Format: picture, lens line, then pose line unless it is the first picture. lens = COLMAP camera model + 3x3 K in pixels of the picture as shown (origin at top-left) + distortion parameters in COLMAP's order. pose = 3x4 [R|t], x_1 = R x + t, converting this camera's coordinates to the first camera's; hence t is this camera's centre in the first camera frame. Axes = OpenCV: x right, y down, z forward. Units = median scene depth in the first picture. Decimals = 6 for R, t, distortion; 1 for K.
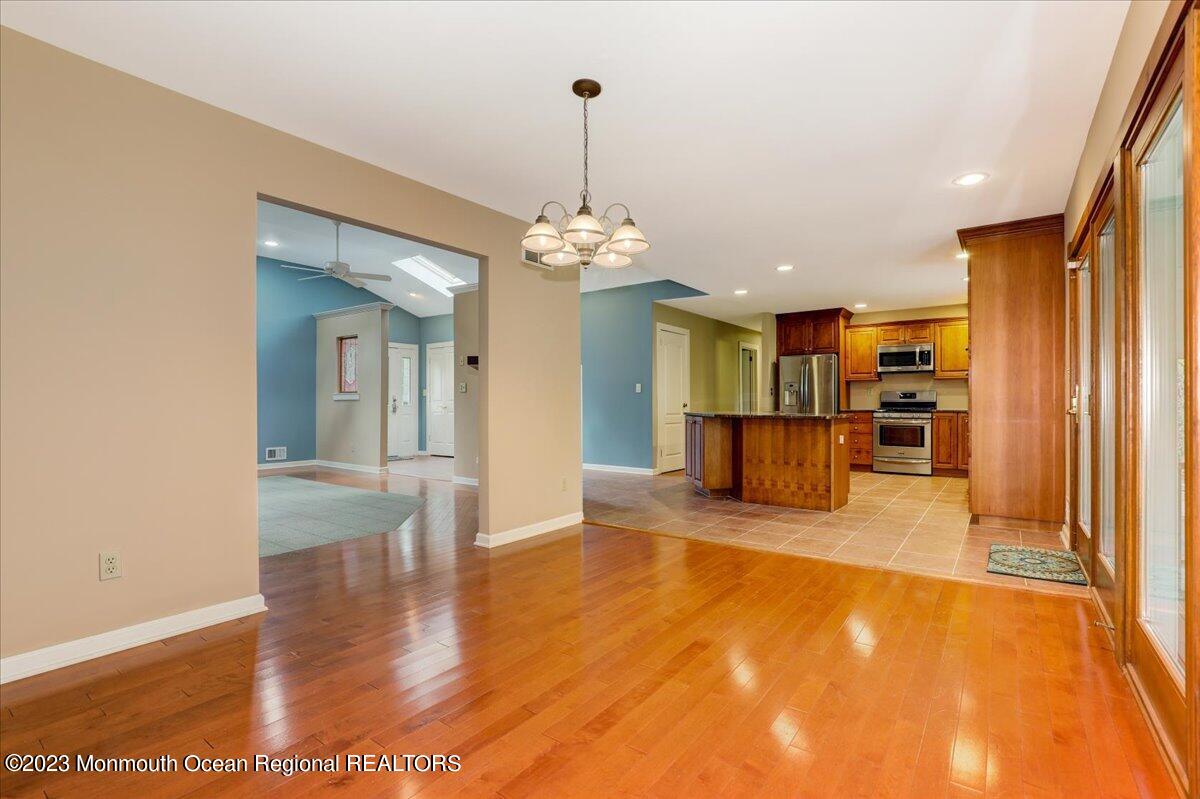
lens RADIAL K [[545.5, 0, 601.2], [0, 545.5, 396.2], [0, 0, 1]] dist [-0.005118, -0.000023]
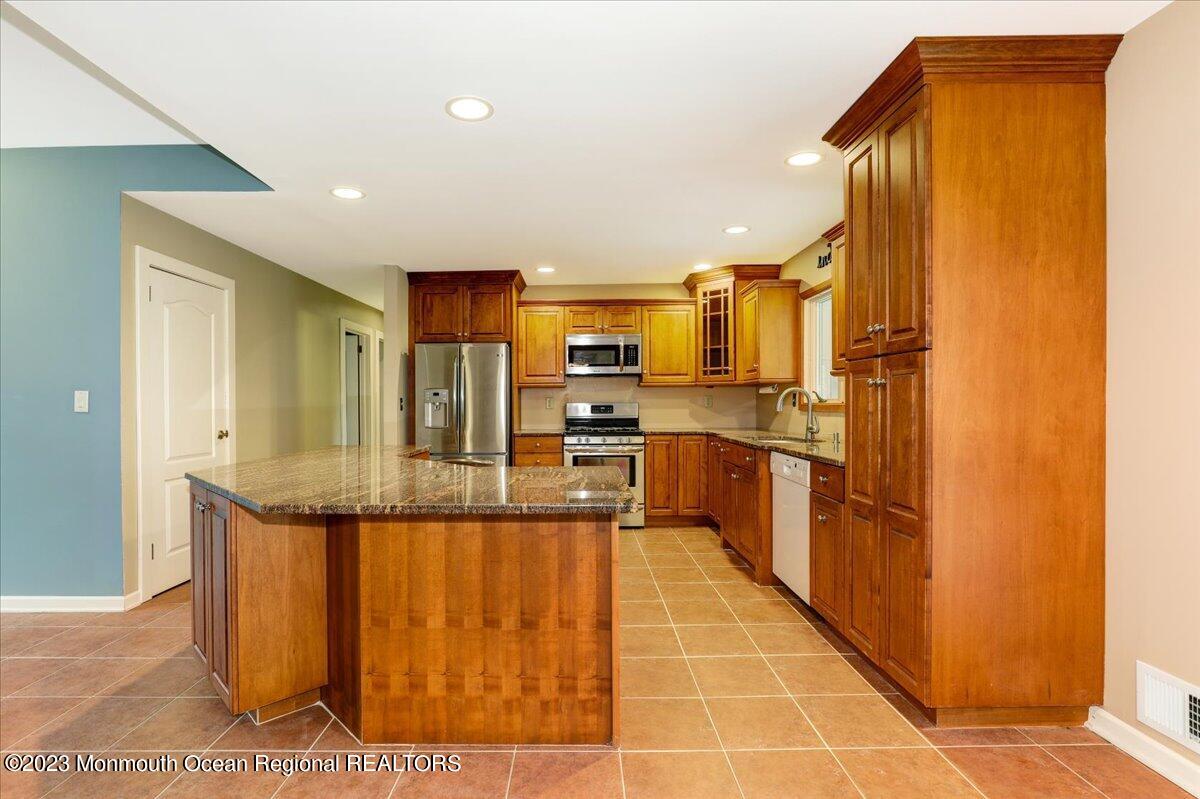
lens RADIAL K [[545.5, 0, 597.0], [0, 545.5, 397.6], [0, 0, 1]] dist [-0.005118, -0.000023]
pose [[0.770471, -0.005615, 0.637451, 0.119016], [0.003539, 0.999983, 0.004530, -0.019534], [-0.637466, -0.001235, 0.770478, 0.486602]]
